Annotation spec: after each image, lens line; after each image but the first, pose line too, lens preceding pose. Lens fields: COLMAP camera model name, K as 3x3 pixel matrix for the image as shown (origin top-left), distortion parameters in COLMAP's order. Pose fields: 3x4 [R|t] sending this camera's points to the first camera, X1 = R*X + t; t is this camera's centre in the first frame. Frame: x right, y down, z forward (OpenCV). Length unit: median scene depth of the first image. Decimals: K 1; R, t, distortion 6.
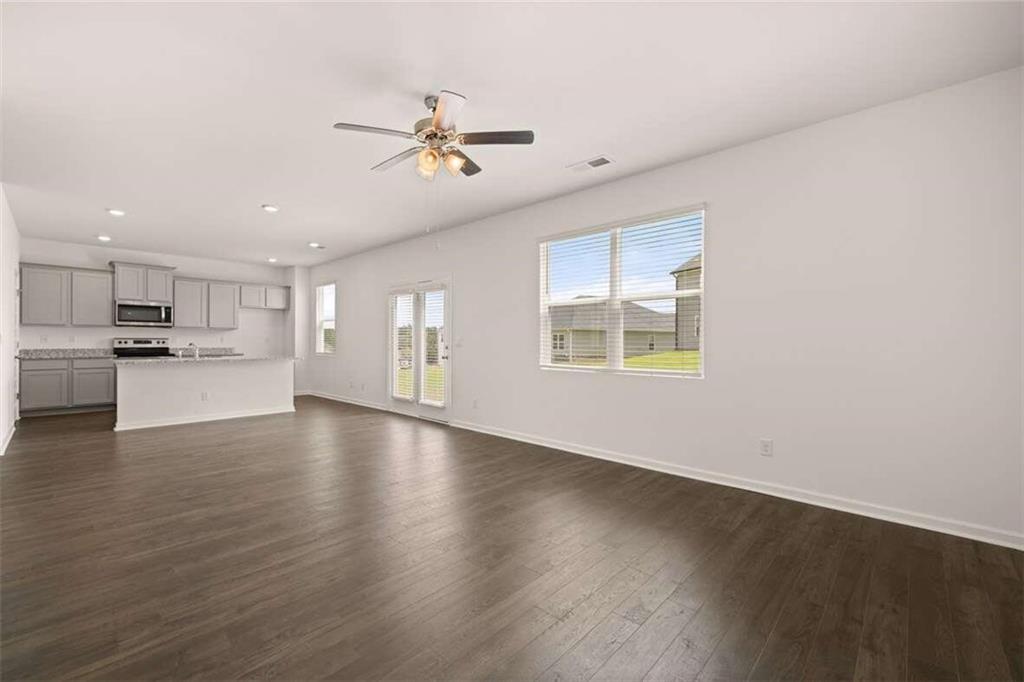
lens RADIAL K [[431.9, 0, 510.7], [0, 431.9, 337.7], [0, 0, 1]] dist [-0.001735, -0.000422]
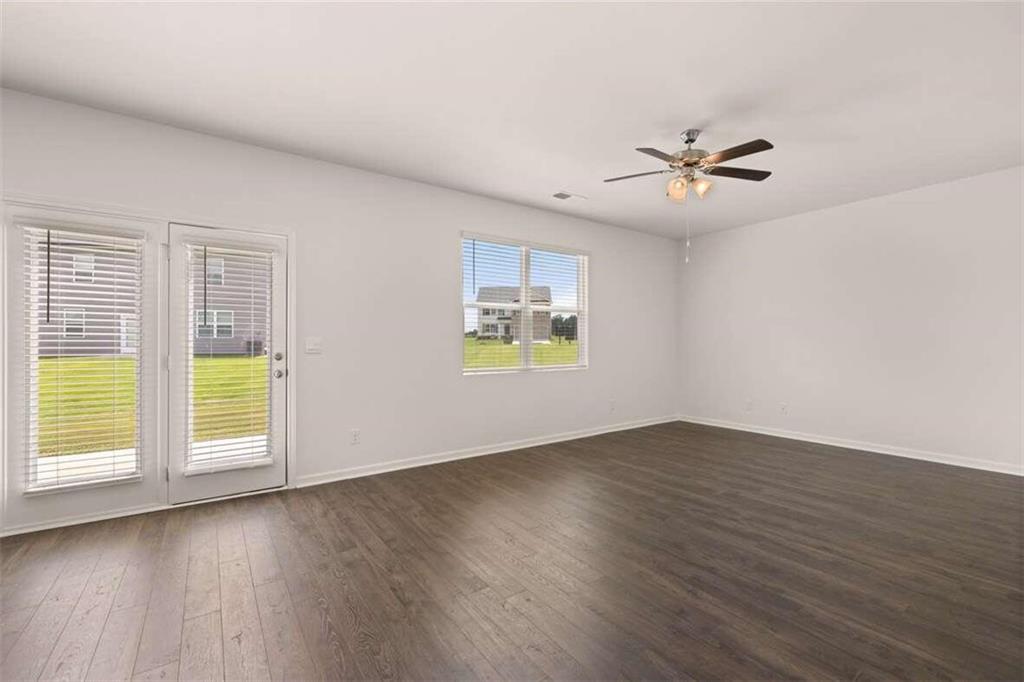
lens RADIAL K [[431.9, 0, 509.9], [0, 431.9, 340.4], [0, 0, 1]] dist [-0.001735, -0.000422]
pose [[0.199936, 0.002522, 0.979806, -0.540481], [-0.006198, 0.999980, -0.001309, -0.000044], [-0.979789, -0.005811, 0.199948, 0.485281]]
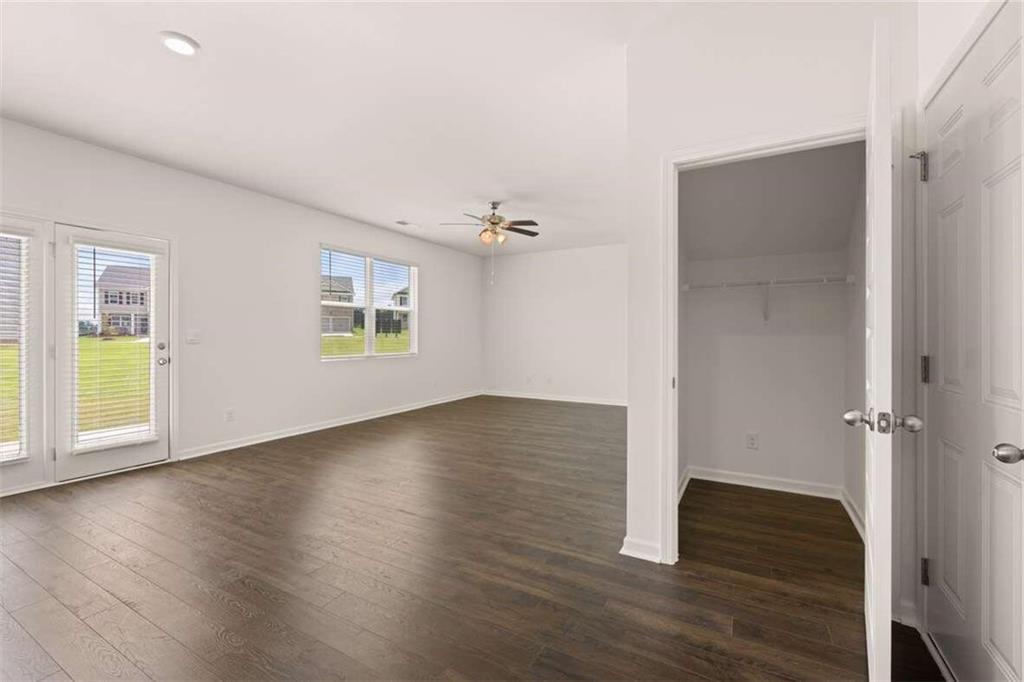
lens RADIAL K [[431.9, 0, 510.8], [0, 431.9, 336.3], [0, 0, 1]] dist [-0.001735, -0.000422]
pose [[-0.252379, -0.004582, 0.967618, -0.759203], [-0.010940, 0.999938, 0.001882, 0.000475], [-0.967567, -0.010110, -0.252414, 0.543321]]
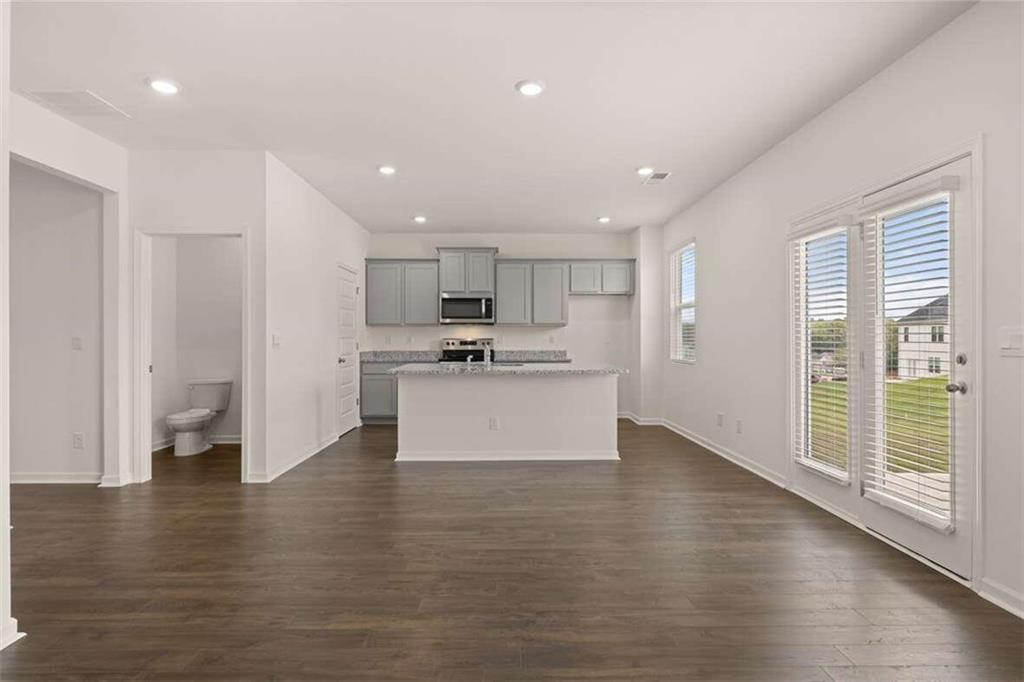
lens RADIAL K [[529.7, 0, 509.2], [0, 529.7, 336.2], [0, 0, 1]] dist [0.002396, -0.000963]
pose [[0.694495, -0.009806, -0.719431, -0.078417], [0.007732, 0.999951, -0.006165, 0.003473], [0.719456, -0.001280, 0.694537, 0.371908]]
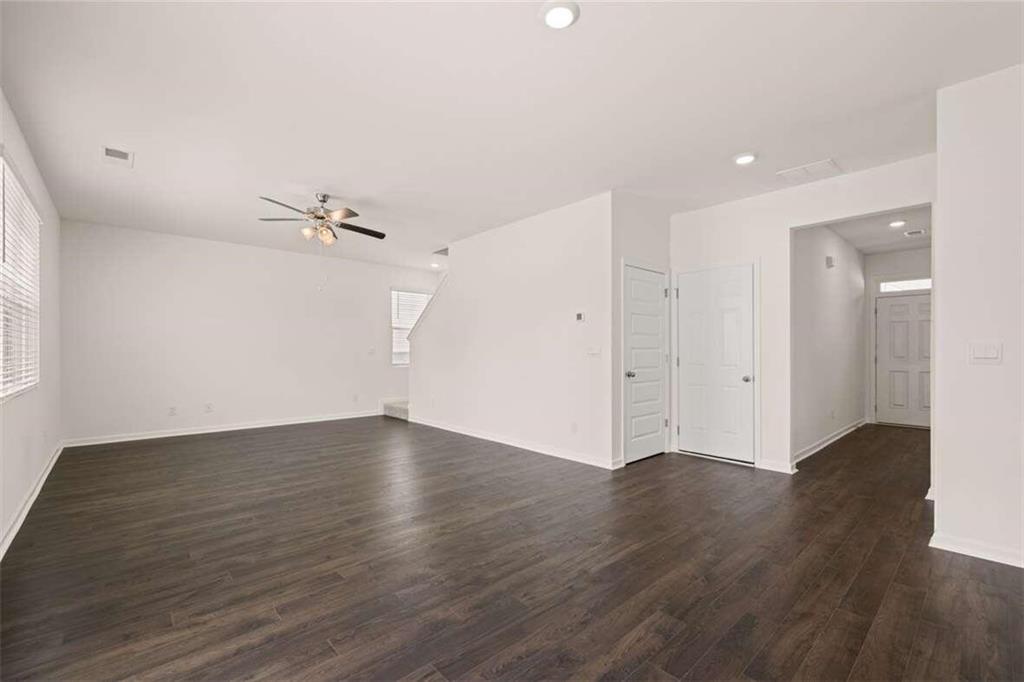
lens RADIAL K [[431.9, 0, 515.8], [0, 431.9, 350.2], [0, 0, 1]] dist [-0.001735, -0.000422]
pose [[-0.997002, -0.000797, 0.077371, -0.383064], [-0.001490, 0.999959, -0.008900, 0.006390], [-0.077361, -0.008989, -0.996963, 0.973513]]
